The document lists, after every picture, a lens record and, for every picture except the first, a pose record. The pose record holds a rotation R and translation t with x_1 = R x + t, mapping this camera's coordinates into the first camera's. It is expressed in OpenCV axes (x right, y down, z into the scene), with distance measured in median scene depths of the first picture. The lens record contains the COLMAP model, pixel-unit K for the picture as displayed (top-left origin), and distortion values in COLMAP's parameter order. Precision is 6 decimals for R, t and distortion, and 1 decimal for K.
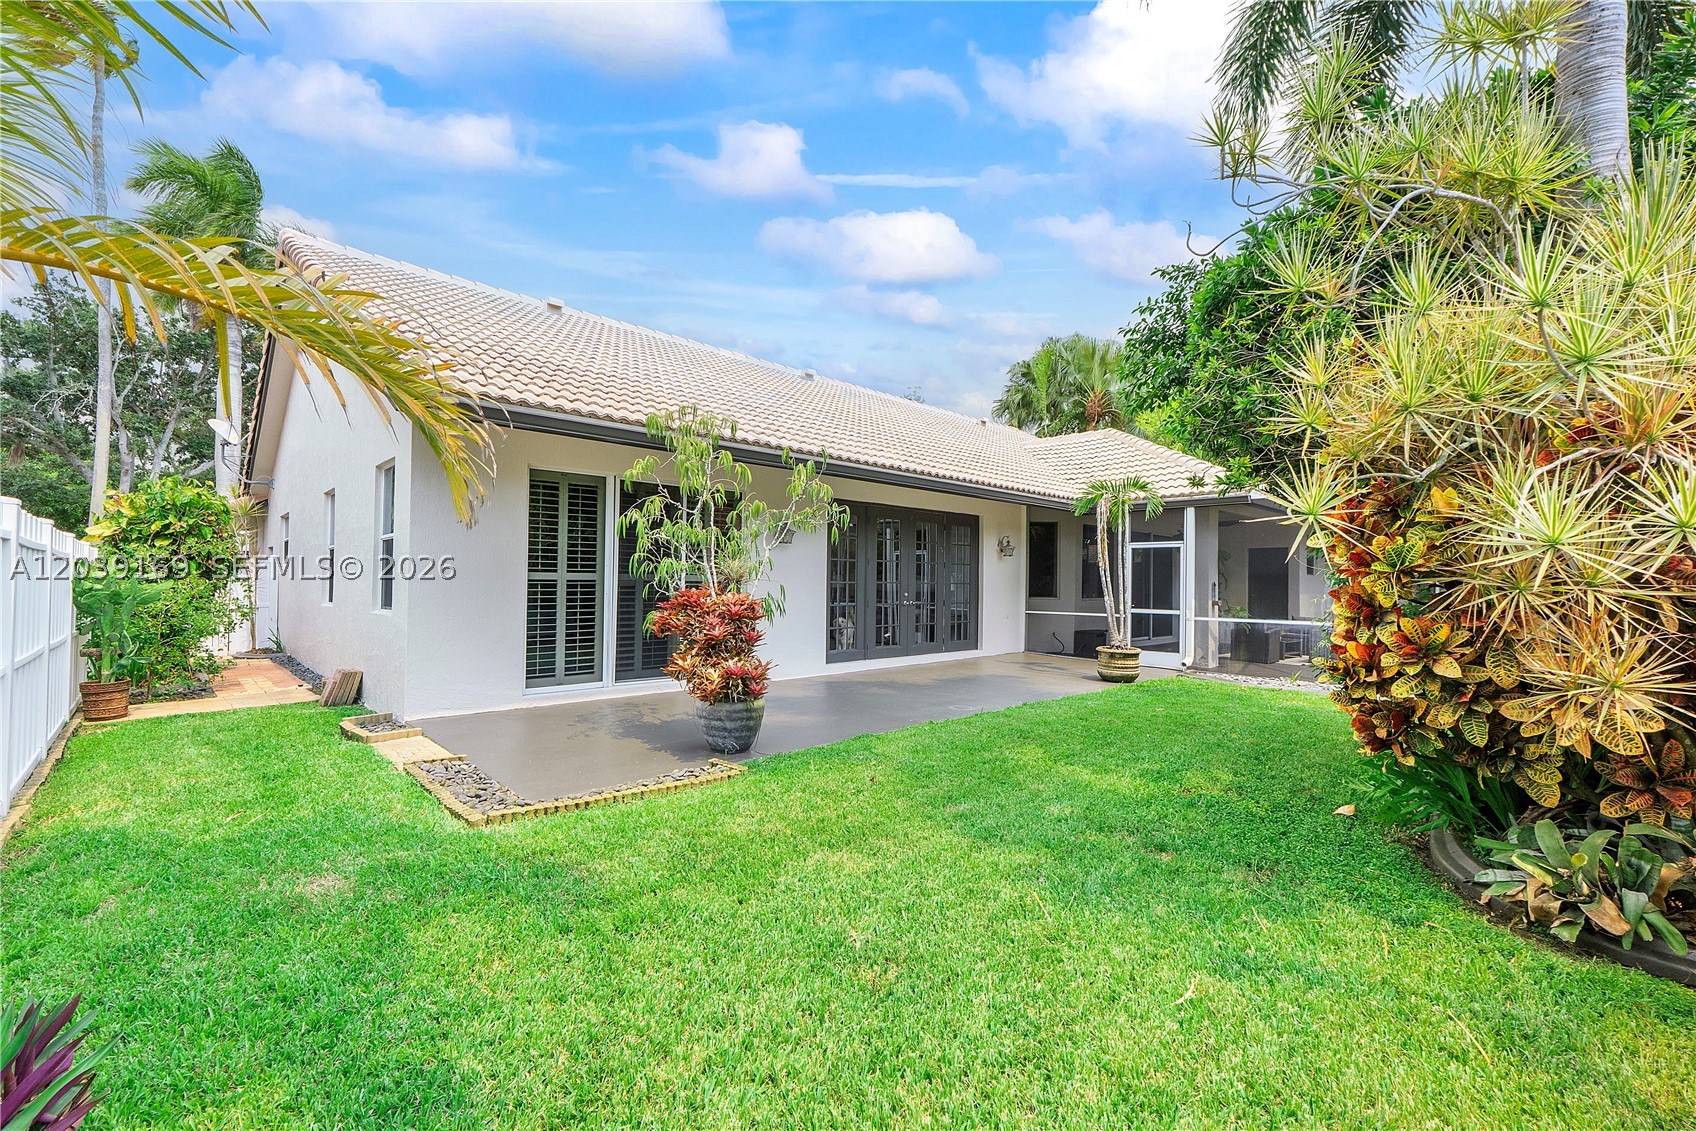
lens RADIAL K [[707.1, 0, 848.0], [0, 707.1, 565.5], [0, 0, 1]] dist [0.000841, 0.000115]
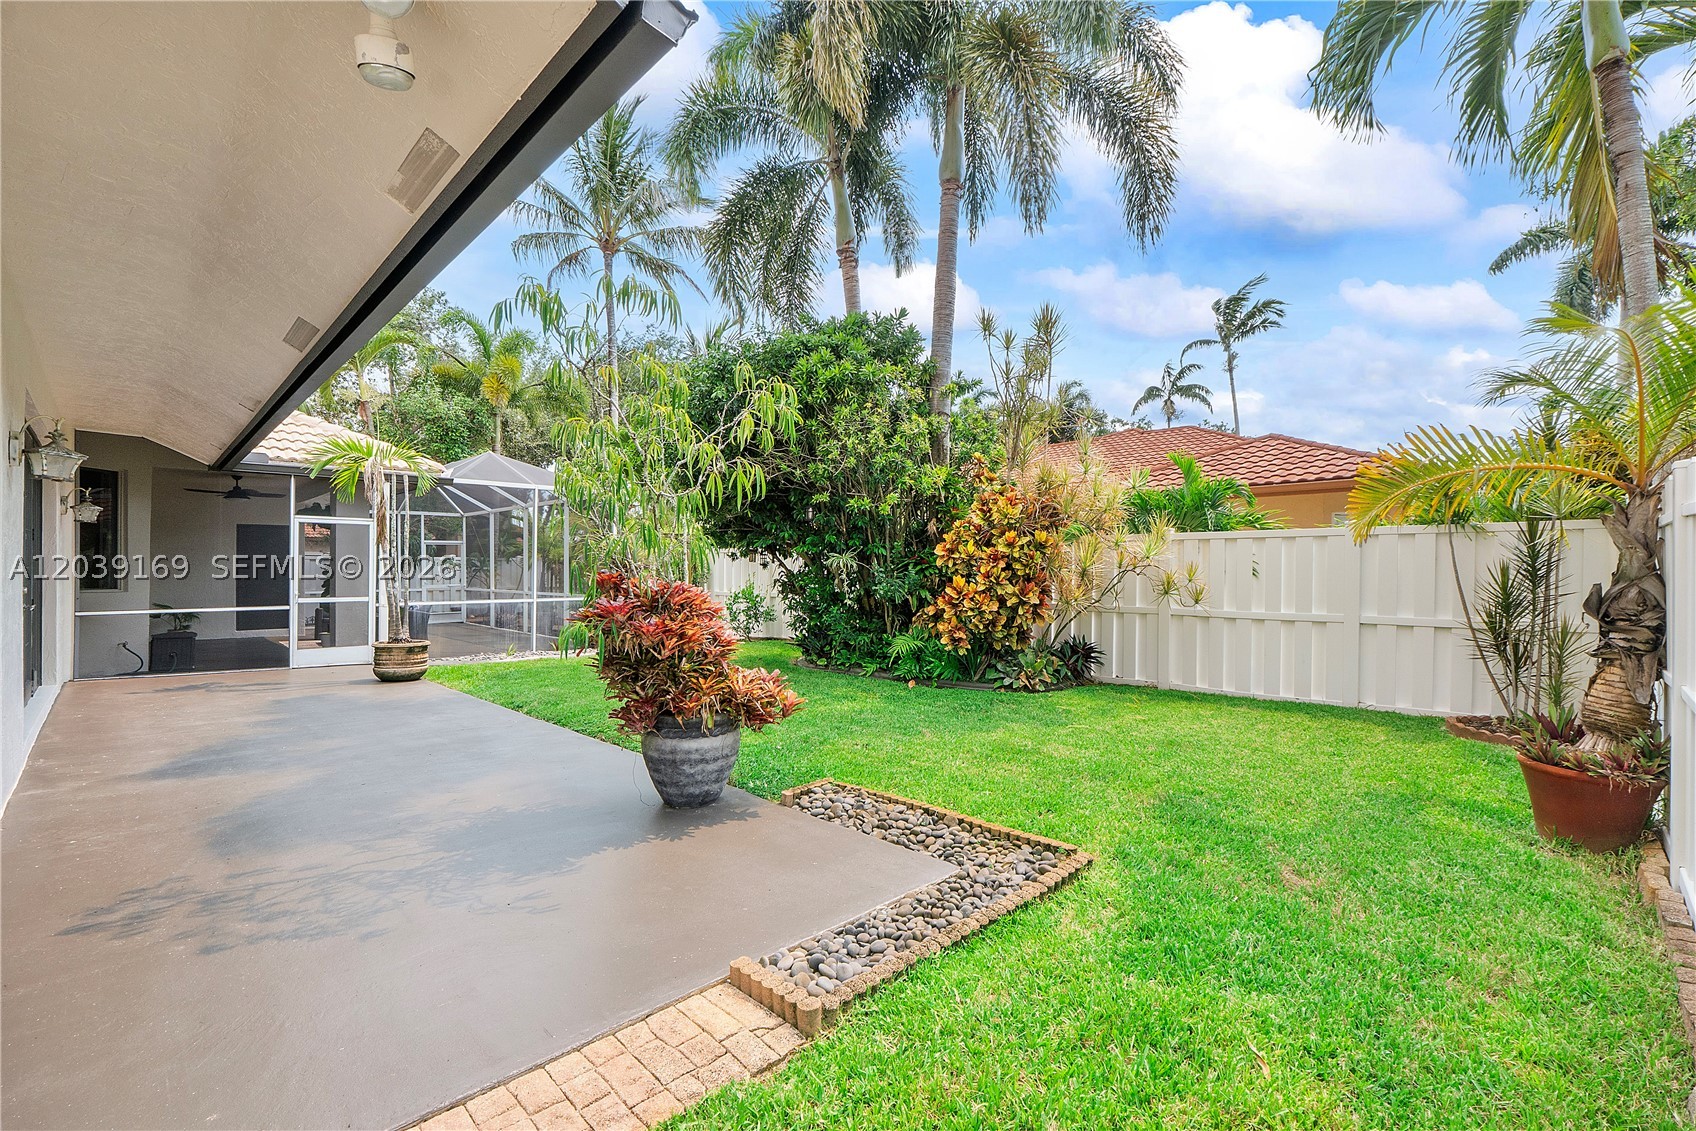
lens RADIAL K [[707.1, 0, 848.0], [0, 707.1, 565.5], [0, 0, 1]] dist [0.000841, 0.000115]
pose [[0.010145, -0.003846, 0.999941, -0.891028], [-0.022526, 0.999738, 0.004074, 0.015803], [-0.999695, -0.022566, 0.010056, 0.848962]]
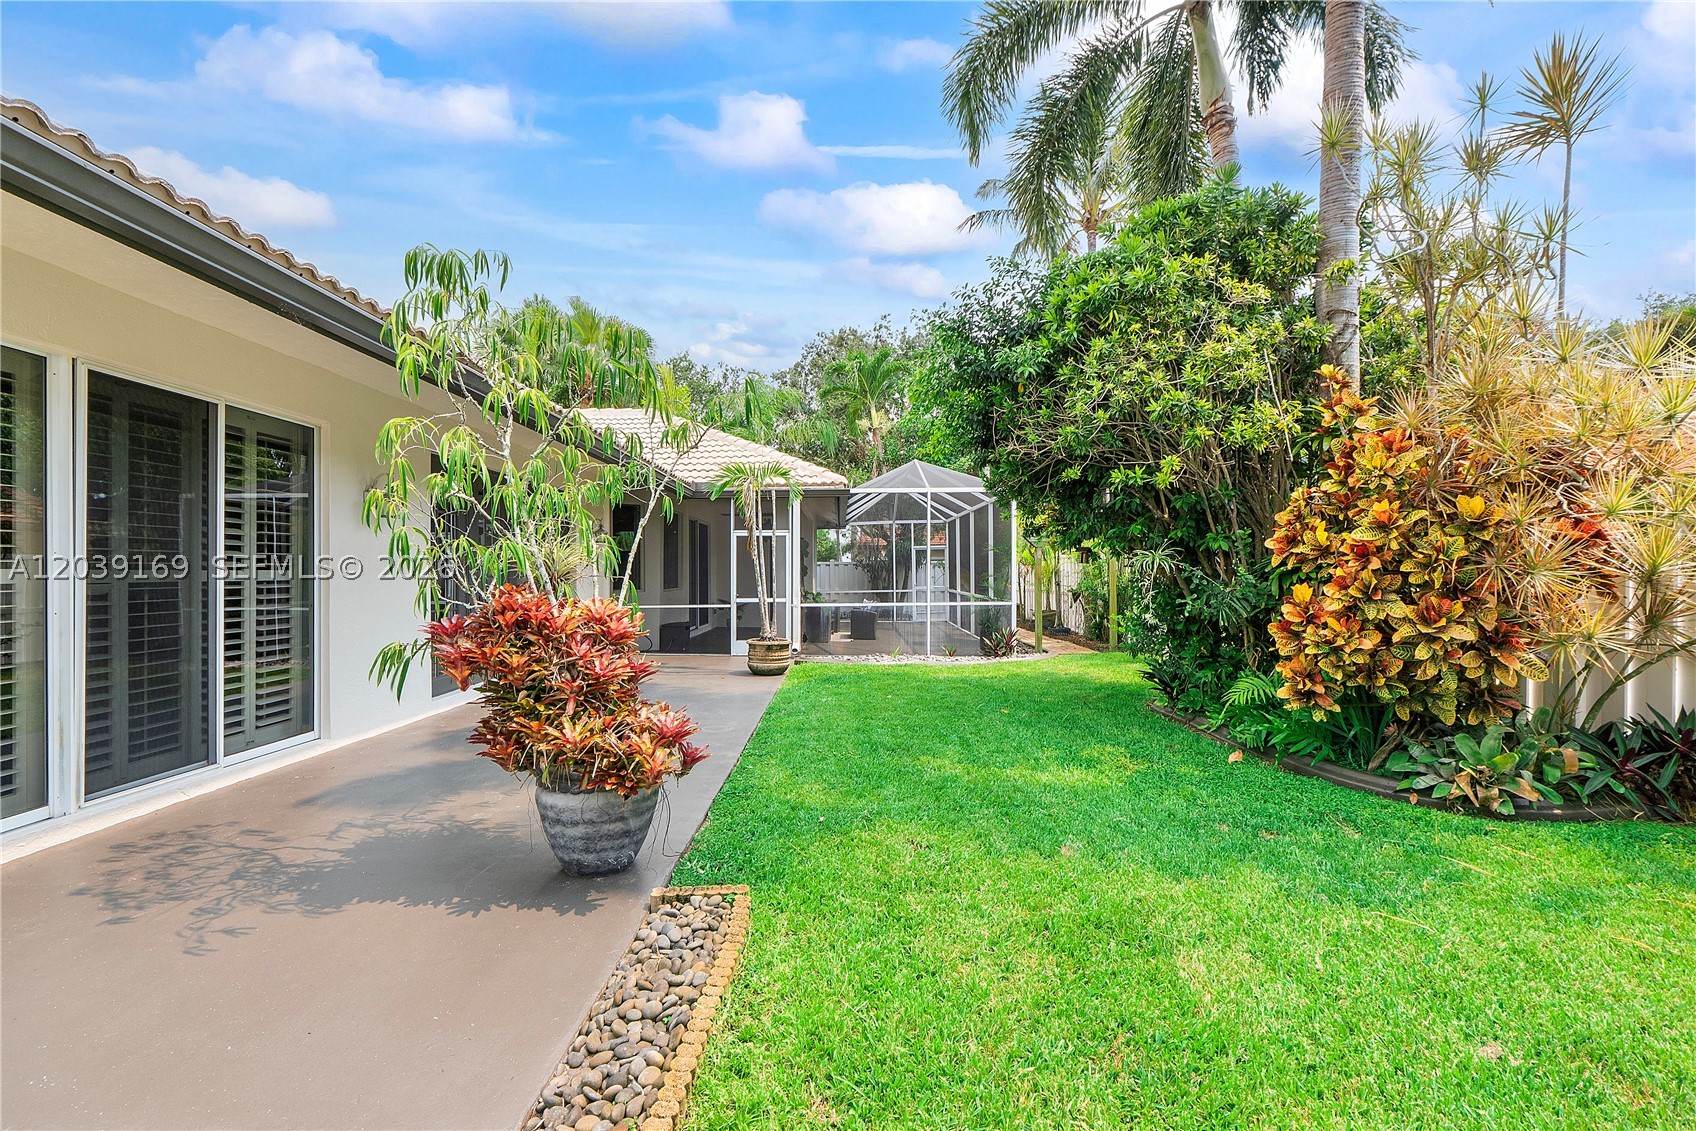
lens RADIAL K [[719.4, 0, 862.9], [0, 719.4, 562.4], [0, 0, 1]] dist [-0.002764, -0.000686]
pose [[0.699425, -0.006964, 0.714672, -0.428829], [-0.000149, 0.999951, 0.009890, 0.003843], [-0.714706, -0.007023, 0.699390, 0.424187]]
